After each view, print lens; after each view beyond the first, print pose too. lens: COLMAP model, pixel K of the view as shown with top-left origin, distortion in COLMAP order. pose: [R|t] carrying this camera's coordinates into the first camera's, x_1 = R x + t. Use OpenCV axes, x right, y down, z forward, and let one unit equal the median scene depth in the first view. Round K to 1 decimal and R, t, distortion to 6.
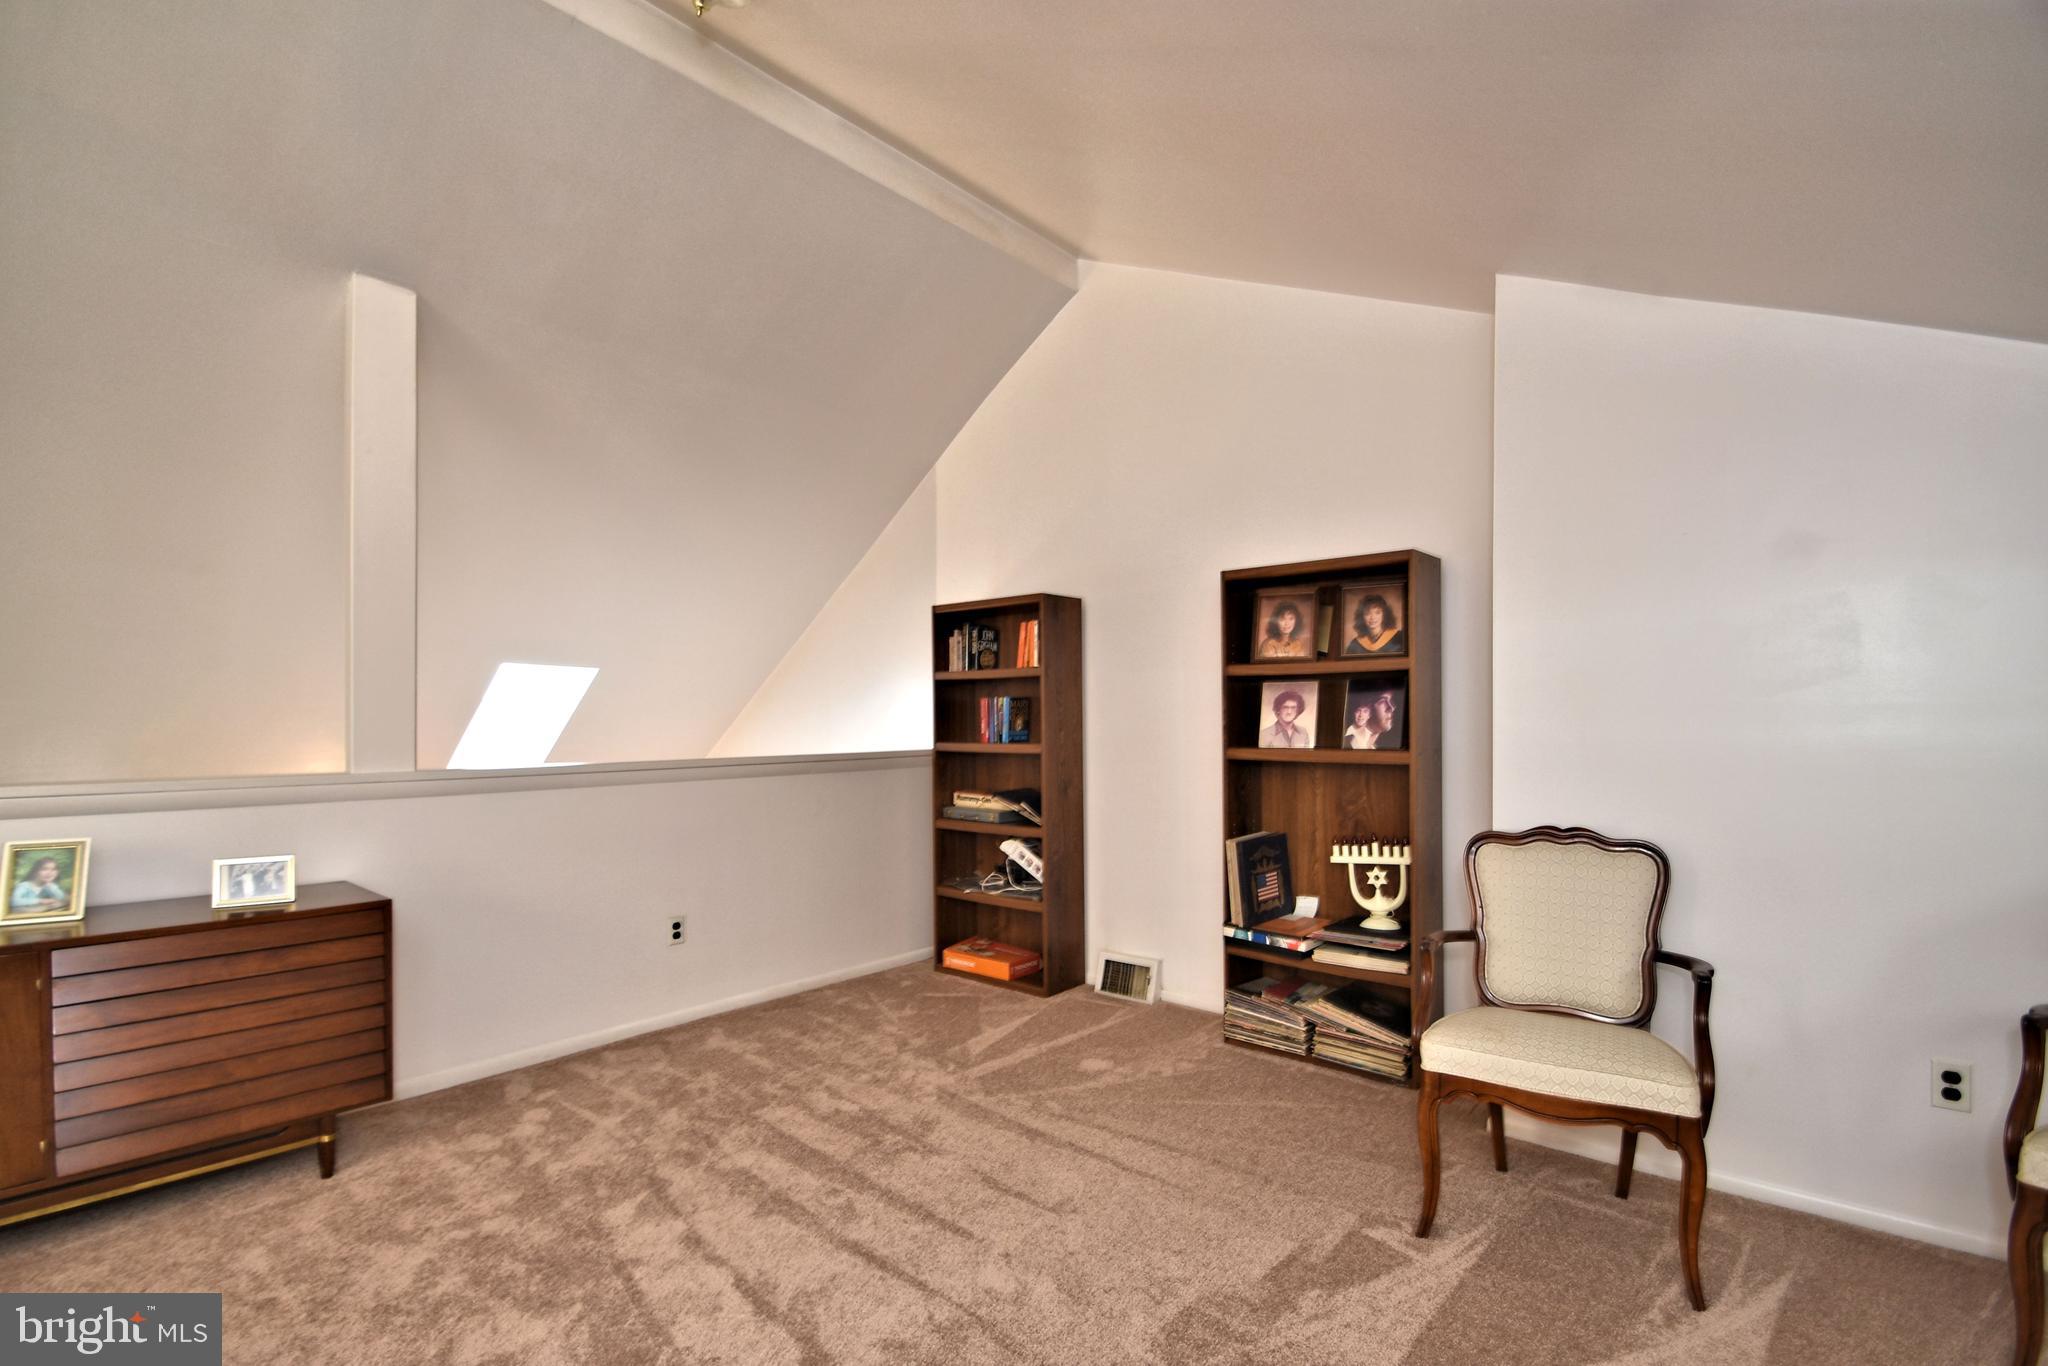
lens RADIAL K [[911.4, 0, 991.5], [0, 911.4, 725.6], [0, 0, 1]] dist [0.014143, -0.017849]
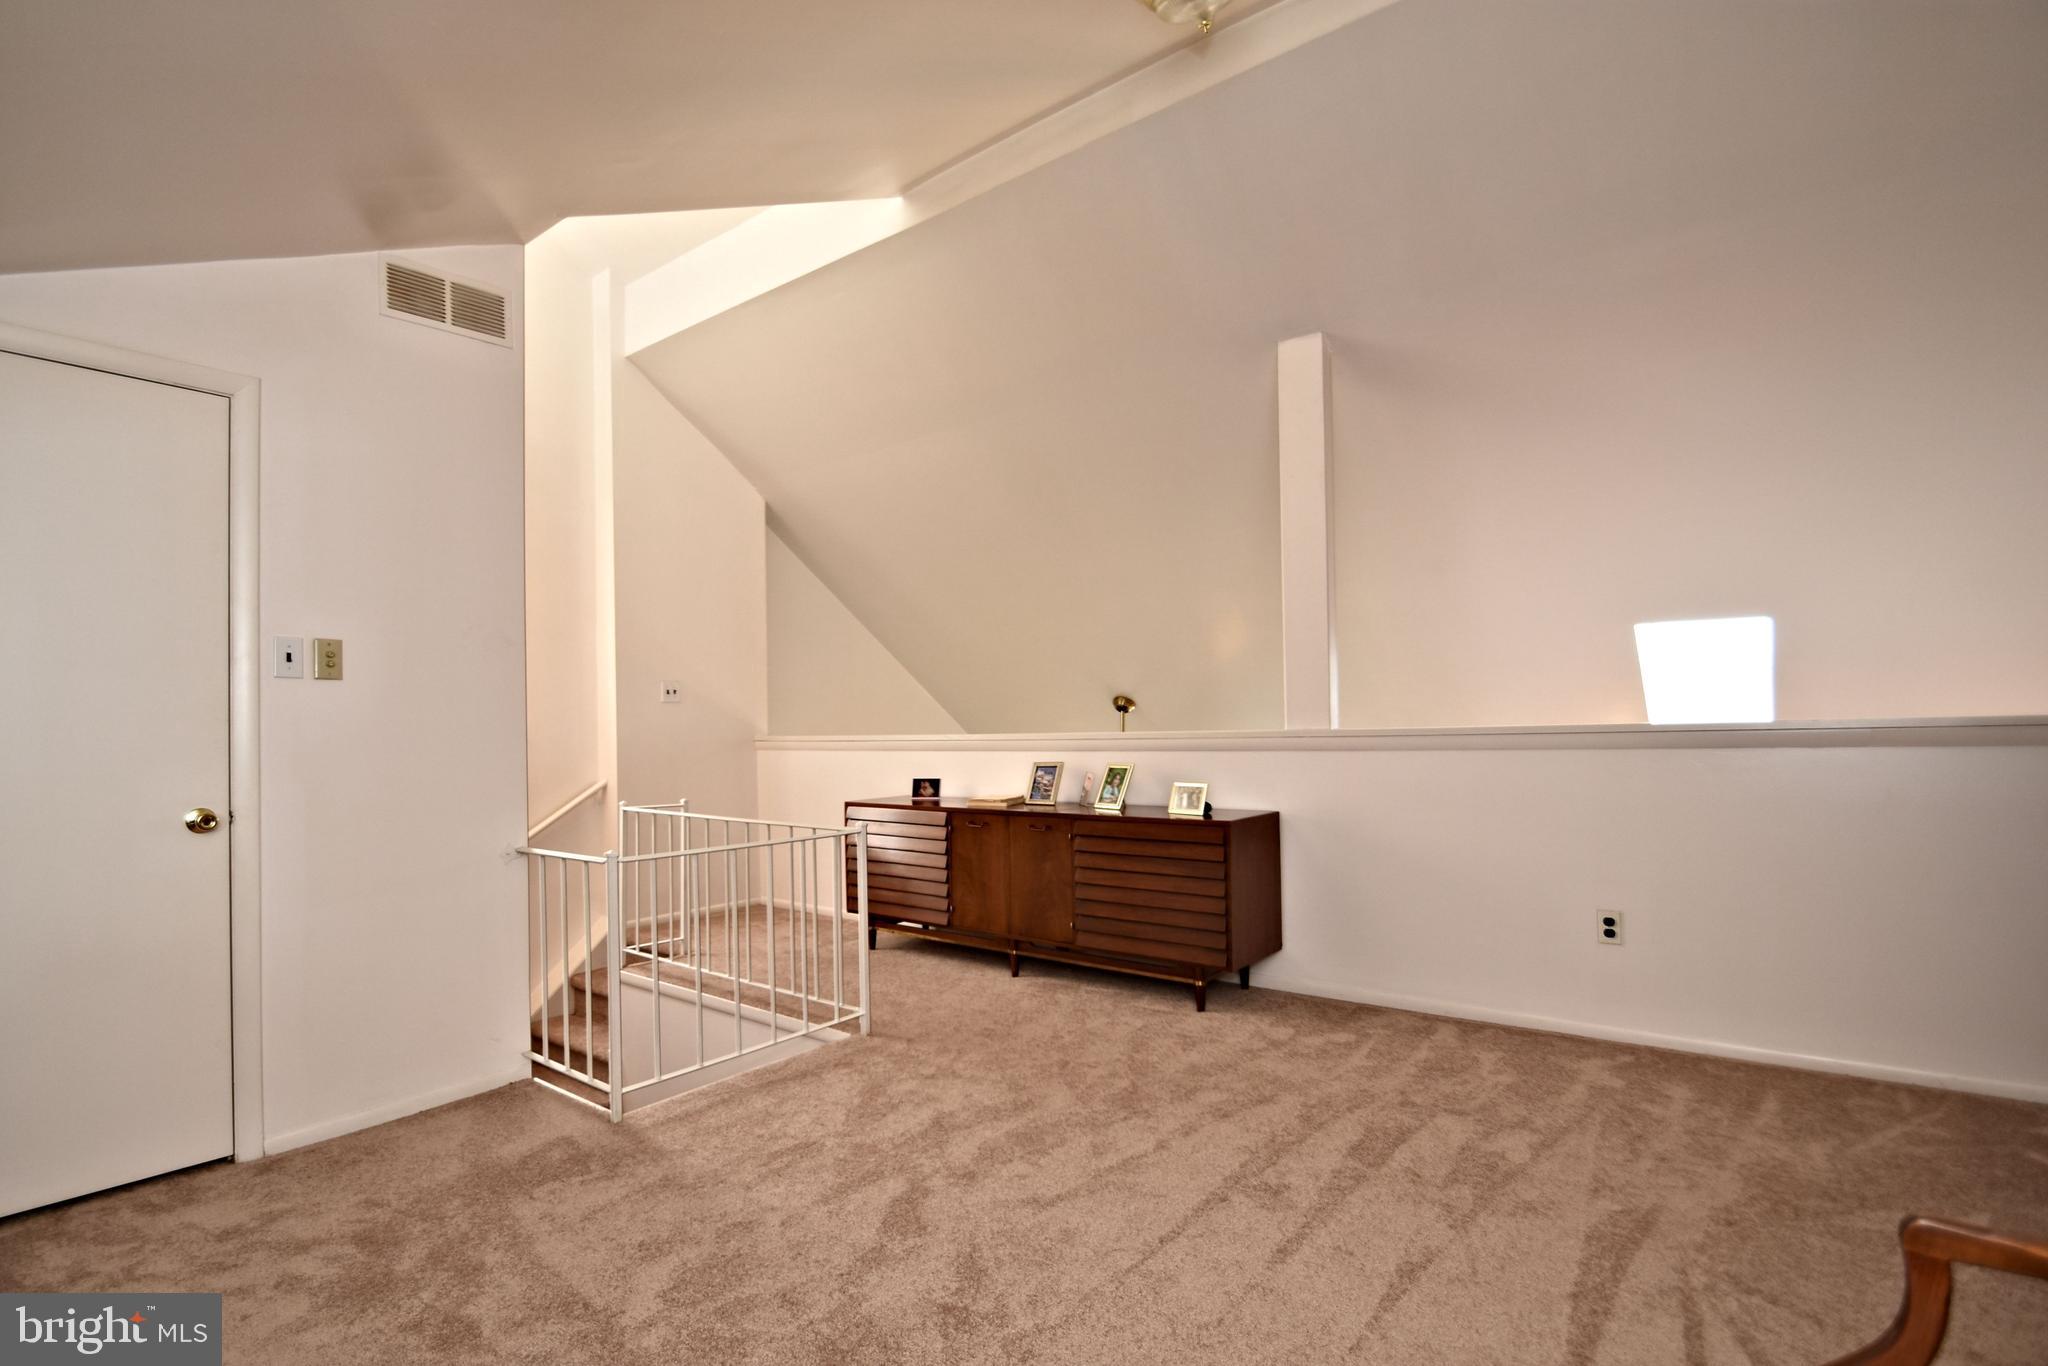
lens RADIAL K [[911.4, 0, 991.5], [0, 911.4, 725.6], [0, 0, 1]] dist [0.014143, -0.017849]
pose [[0.081345, -0.009431, -0.996641, 0.614444], [0.016705, 0.999828, -0.008098, 0.054648], [0.996546, -0.015990, 0.081488, 0.530370]]
